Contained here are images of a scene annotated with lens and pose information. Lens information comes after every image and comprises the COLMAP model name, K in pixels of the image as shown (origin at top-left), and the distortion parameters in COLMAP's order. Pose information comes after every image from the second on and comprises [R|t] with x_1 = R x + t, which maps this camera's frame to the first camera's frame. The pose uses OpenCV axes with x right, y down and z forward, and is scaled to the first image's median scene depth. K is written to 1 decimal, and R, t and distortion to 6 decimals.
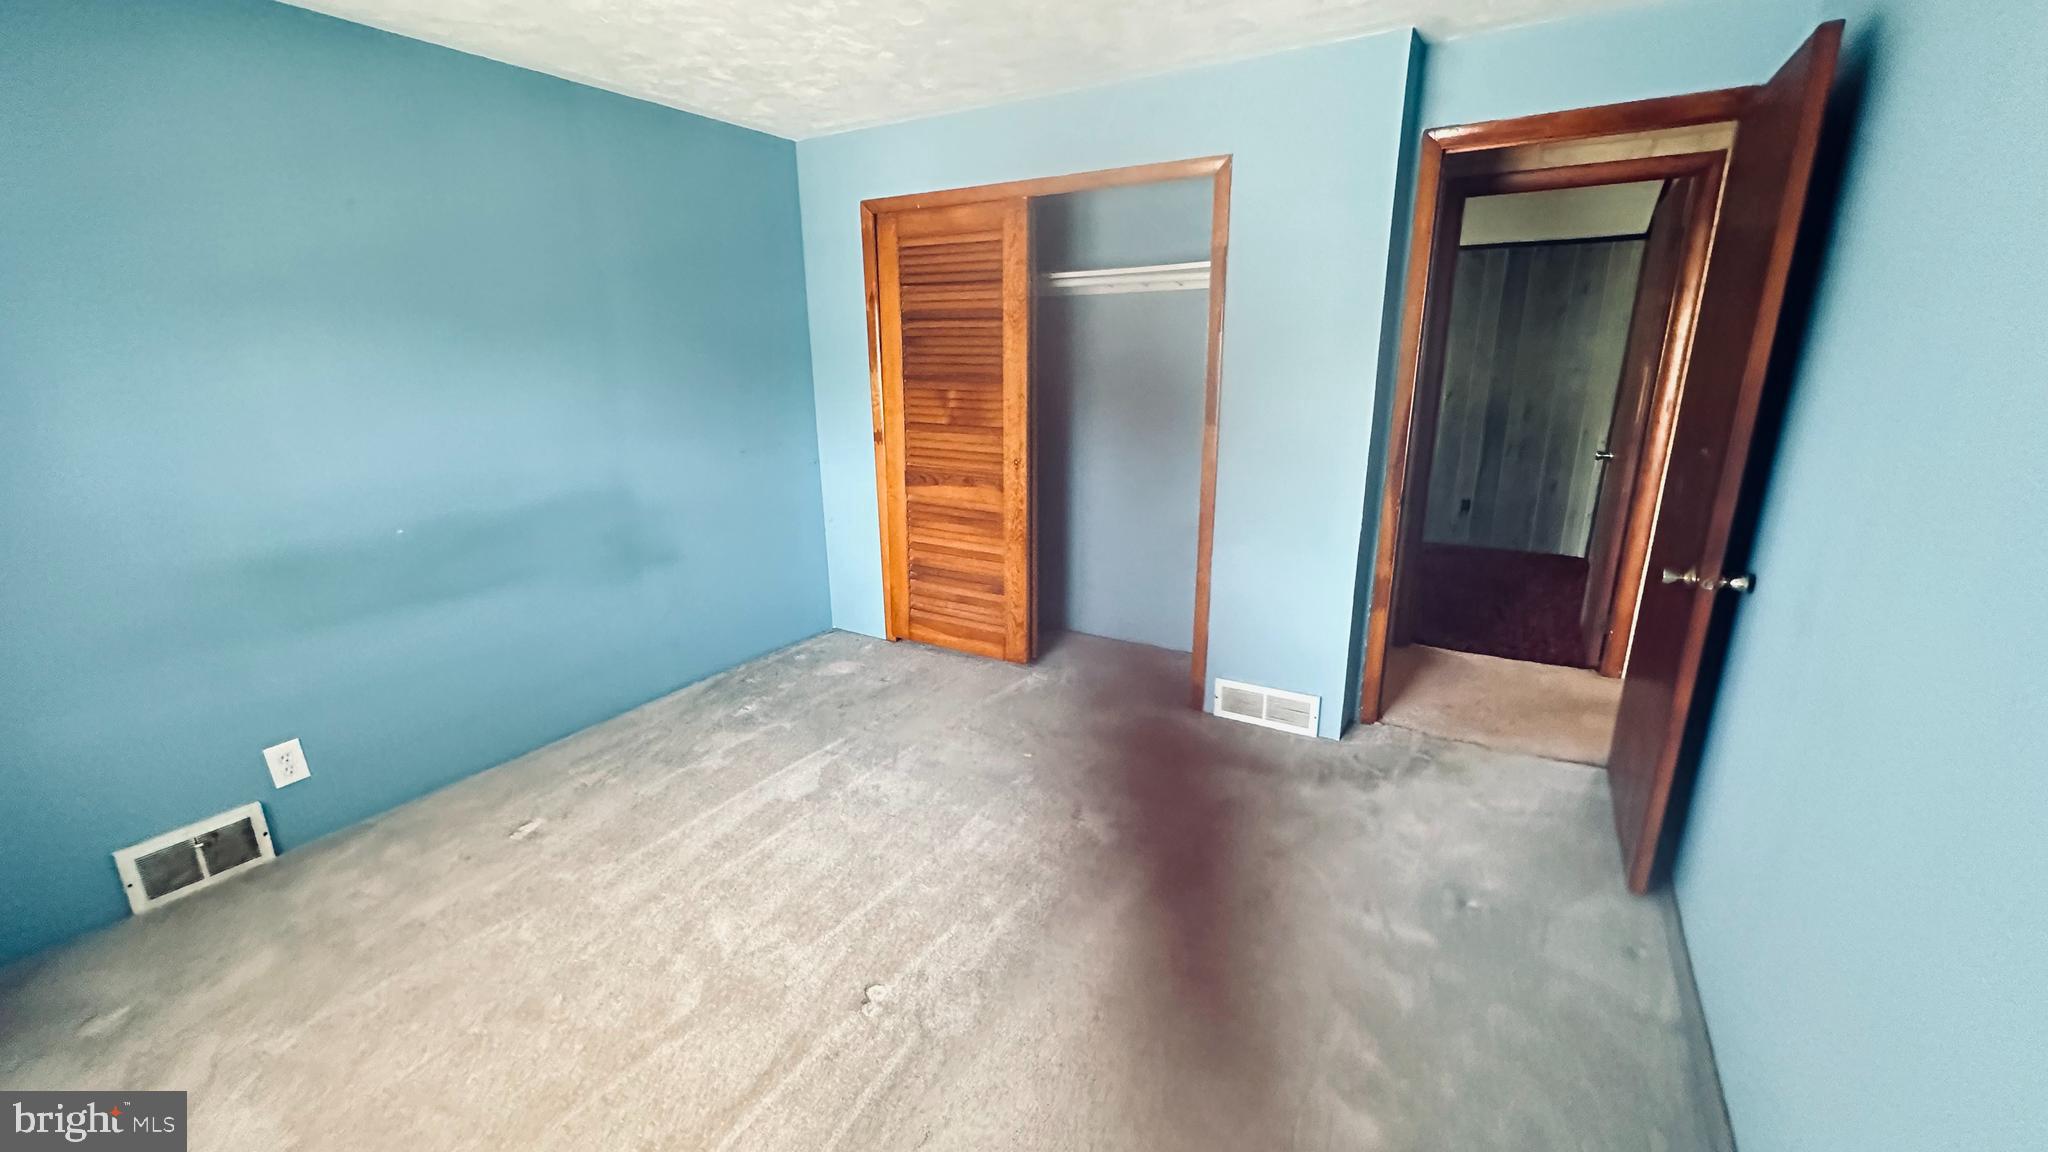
lens RADIAL K [[822.0, 0, 1022.9], [0, 822.0, 566.4], [0, 0, 1]] dist [-0.000479, 0.000017]
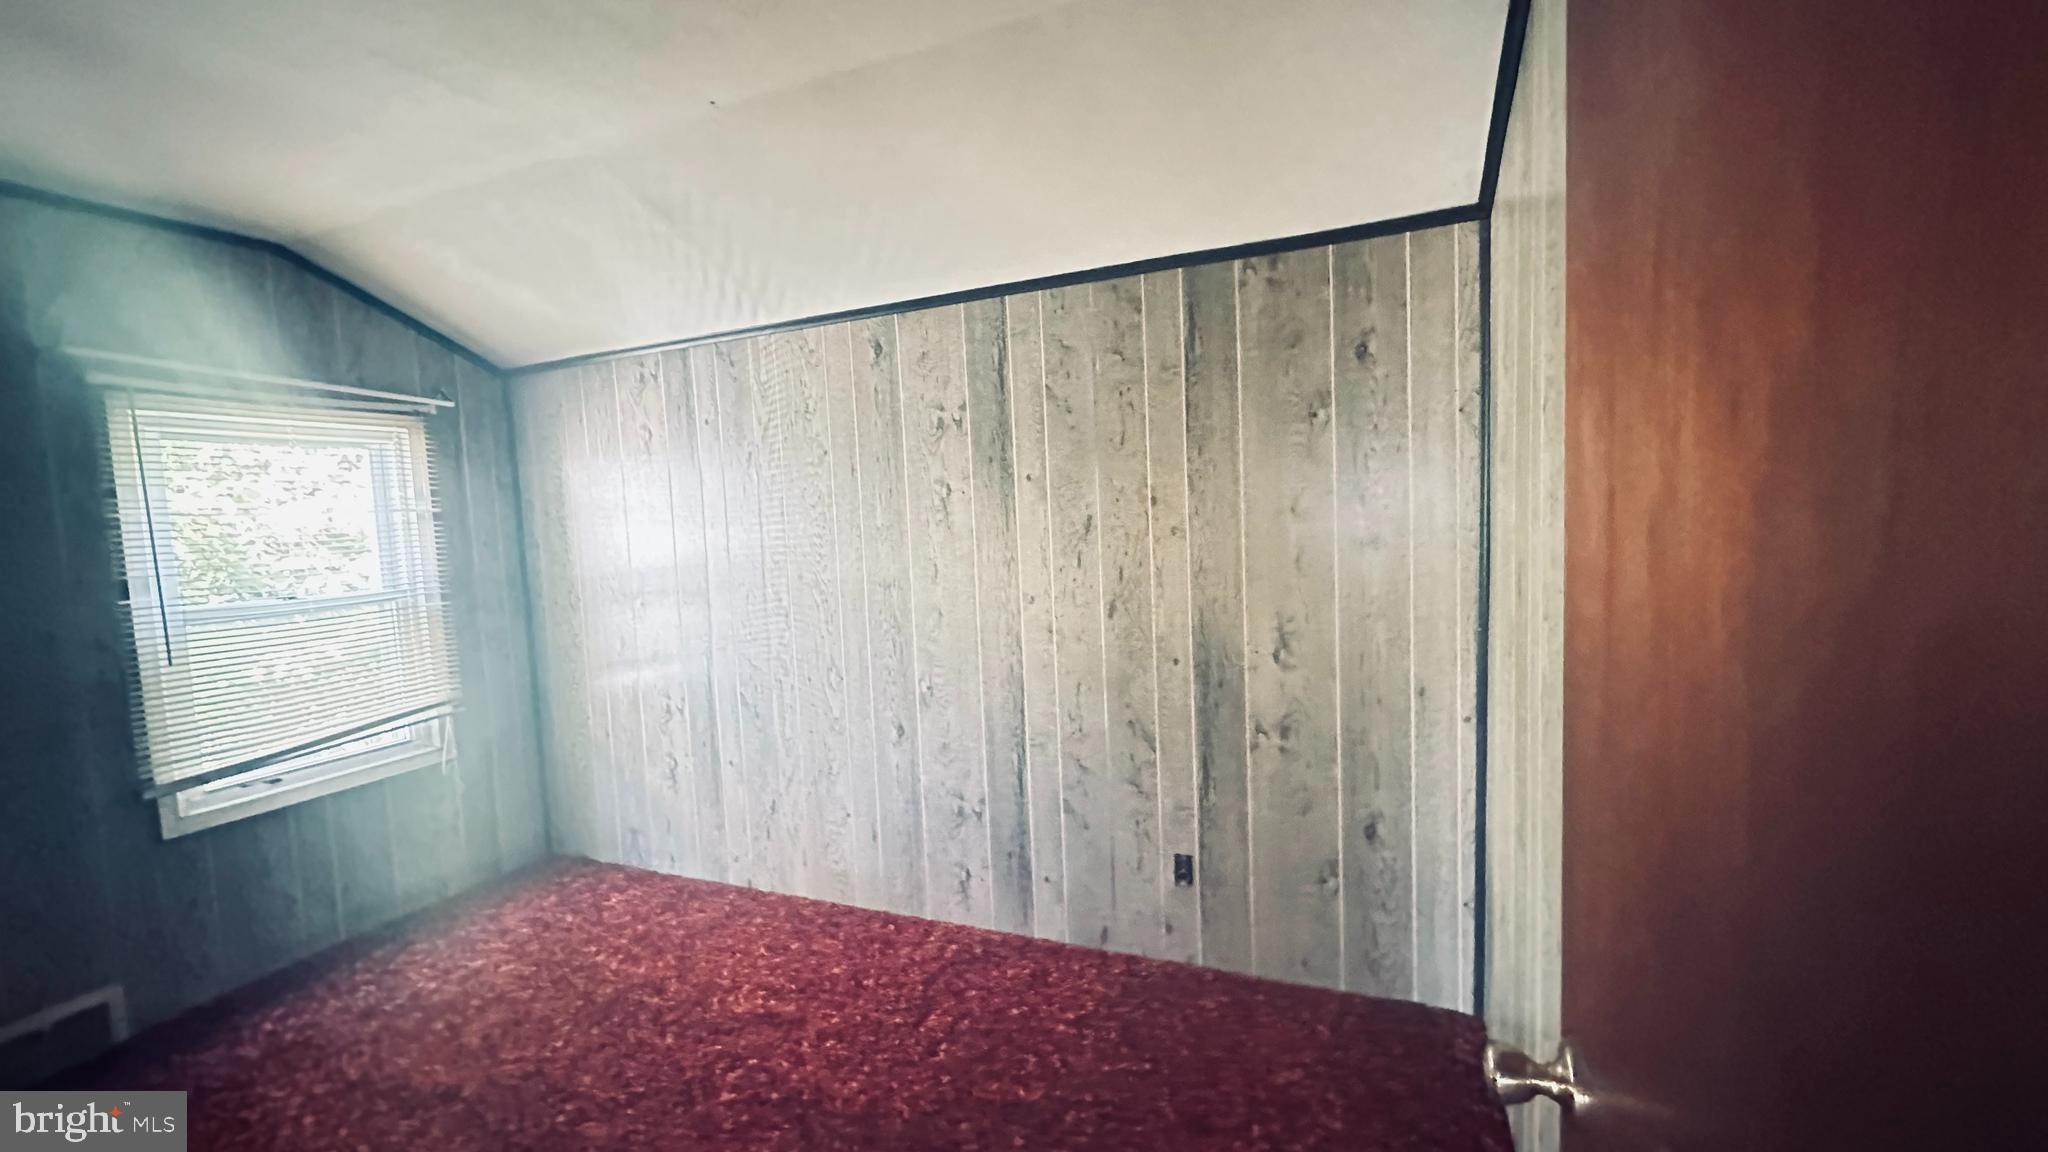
lens RADIAL K [[822.0, 0, 1025.7], [0, 822.0, 578.0], [0, 0, 1]] dist [-0.000479, 0.000017]
pose [[0.983454, -0.051976, 0.173542, 0.416786], [0.084696, 0.978734, -0.186833, -0.153847], [-0.160141, 0.198440, 0.966942, 0.615742]]
